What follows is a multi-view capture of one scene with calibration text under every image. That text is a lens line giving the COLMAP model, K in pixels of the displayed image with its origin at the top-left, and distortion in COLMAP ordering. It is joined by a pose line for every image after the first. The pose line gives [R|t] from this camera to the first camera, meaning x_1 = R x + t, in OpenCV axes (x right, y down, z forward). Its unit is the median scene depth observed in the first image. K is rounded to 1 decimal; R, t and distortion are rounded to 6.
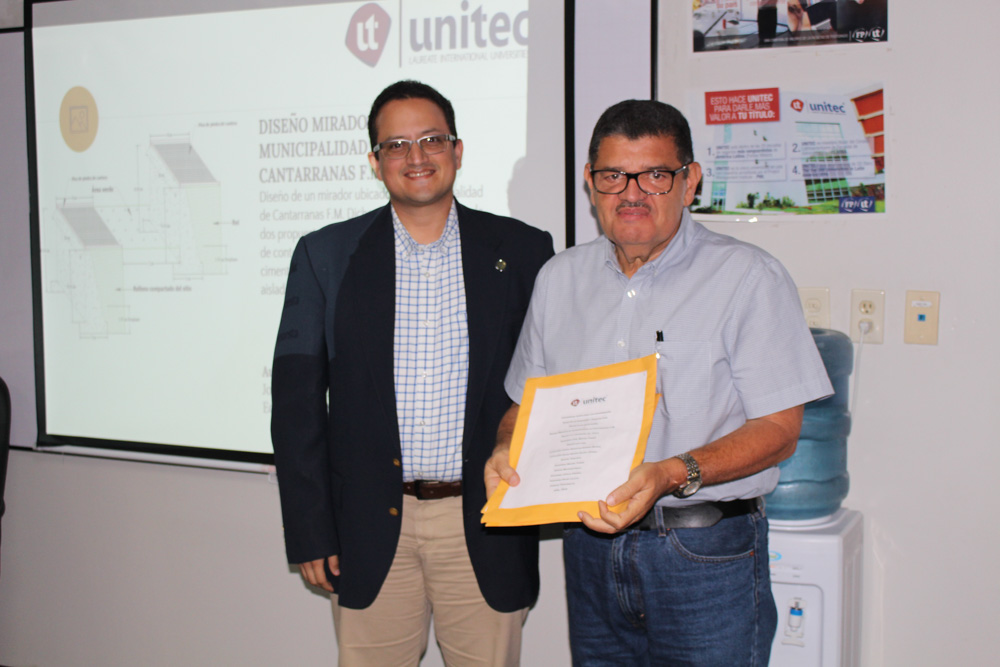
lens RADIAL K [[1476.1, 0, 500.0], [0, 1476.1, 333.5], [0, 0, 1]] dist [-0.054964, 0.045216]
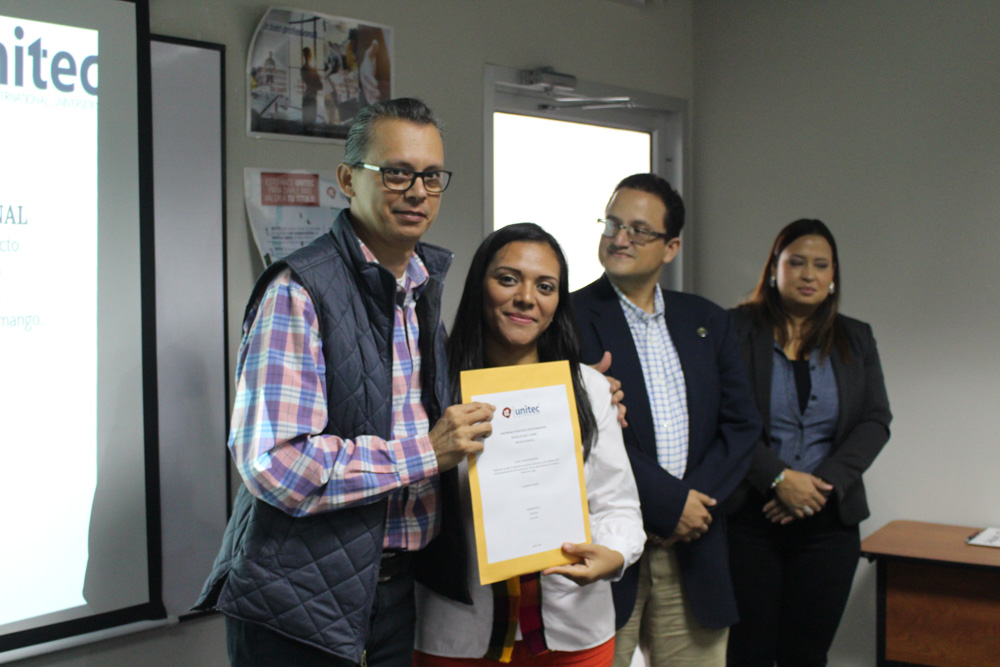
lens RADIAL K [[1313.8, 0, 500.0], [0, 1313.8, 333.5], [0, 0, 1]] dist [-0.079853, 0.105706]
pose [[0.240810, -0.018651, 0.970393, -0.691036], [0.118298, 0.992925, -0.010272, -0.027758], [-0.963336, 0.117269, 0.241313, 0.651902]]
